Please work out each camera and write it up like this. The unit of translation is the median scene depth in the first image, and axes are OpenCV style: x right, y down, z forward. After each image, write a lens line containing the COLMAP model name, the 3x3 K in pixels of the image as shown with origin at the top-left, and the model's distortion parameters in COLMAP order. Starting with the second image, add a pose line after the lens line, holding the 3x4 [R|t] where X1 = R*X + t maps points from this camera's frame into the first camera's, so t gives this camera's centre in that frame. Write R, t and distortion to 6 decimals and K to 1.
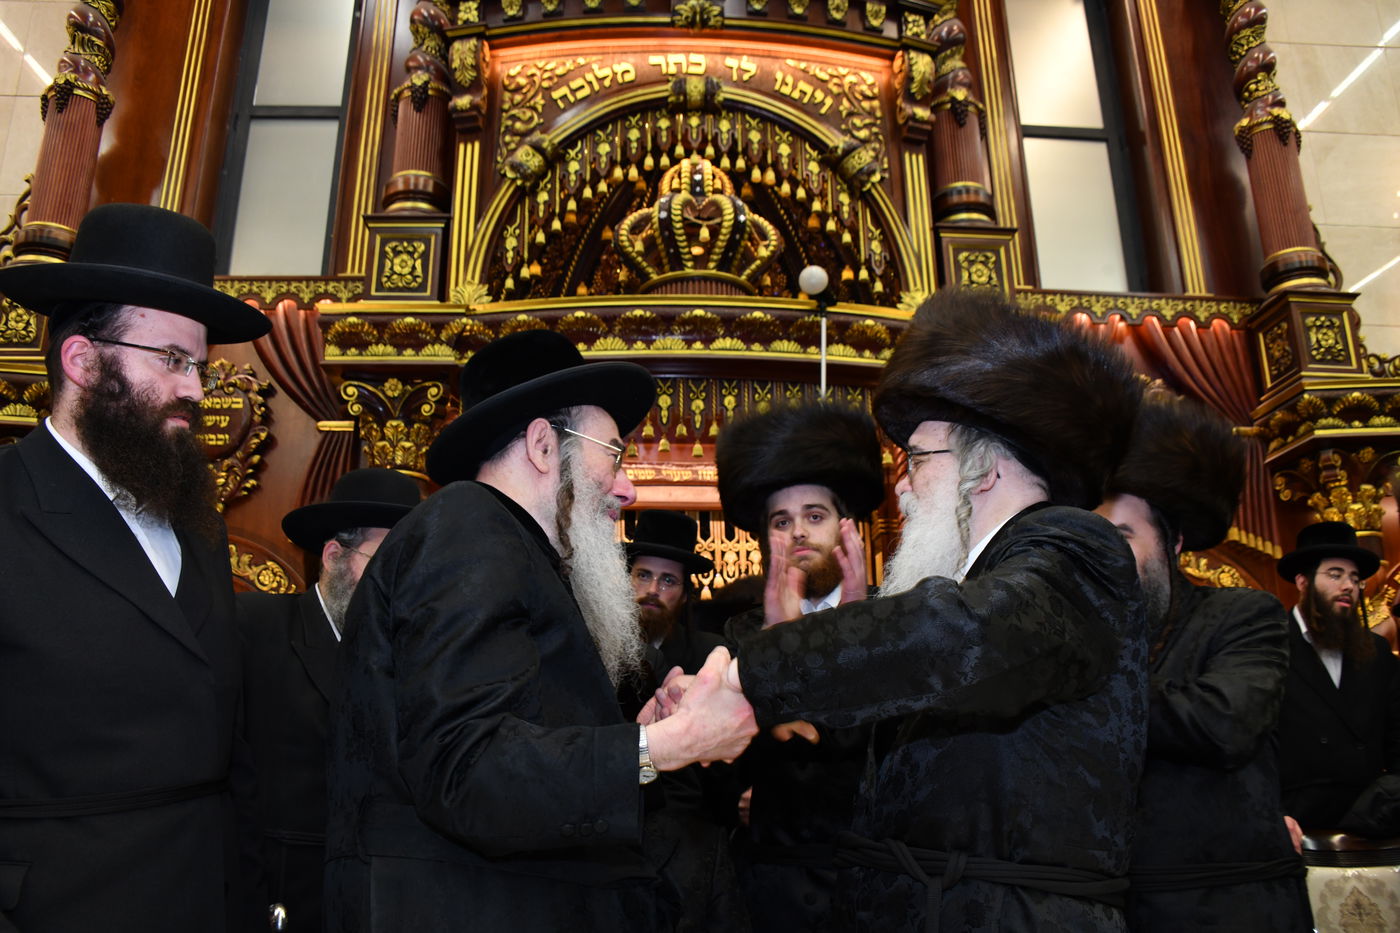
lens RADIAL K [[1106.1, 0, 700.0], [0, 1106.1, 477.4], [0, 0, 1]] dist [-0.203472, 0.163295]
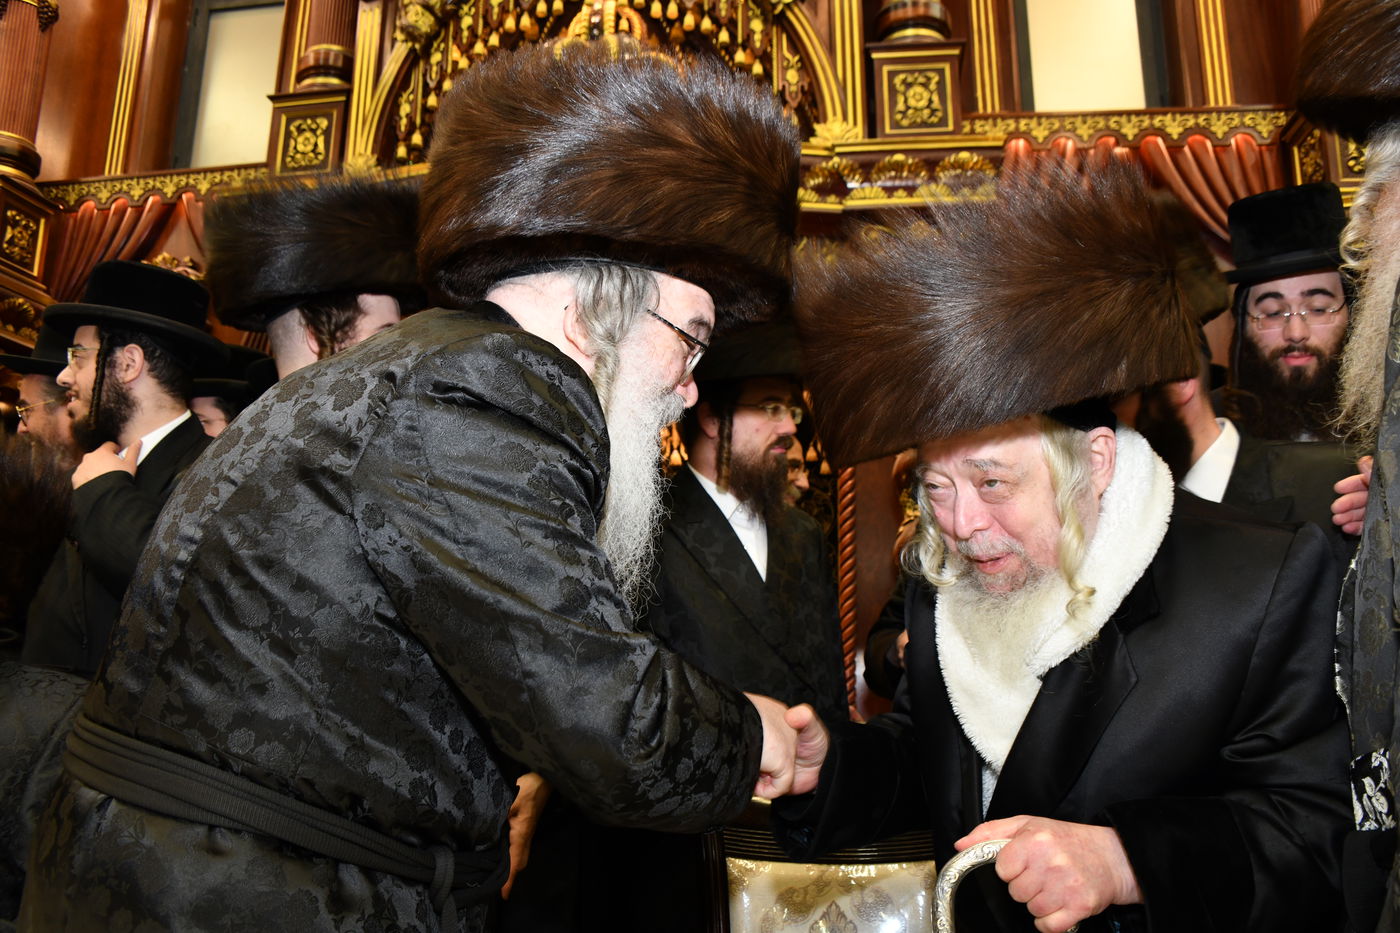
lens RADIAL K [[1106.1, 0, 700.0], [0, 1106.1, 477.4], [0, 0, 1]] dist [-0.203472, 0.163295]
pose [[0.978522, -0.017163, -0.205425, 0.258293], [0.036256, 0.995323, 0.089543, 0.030692], [0.202927, -0.095068, 0.974568, 0.102778]]
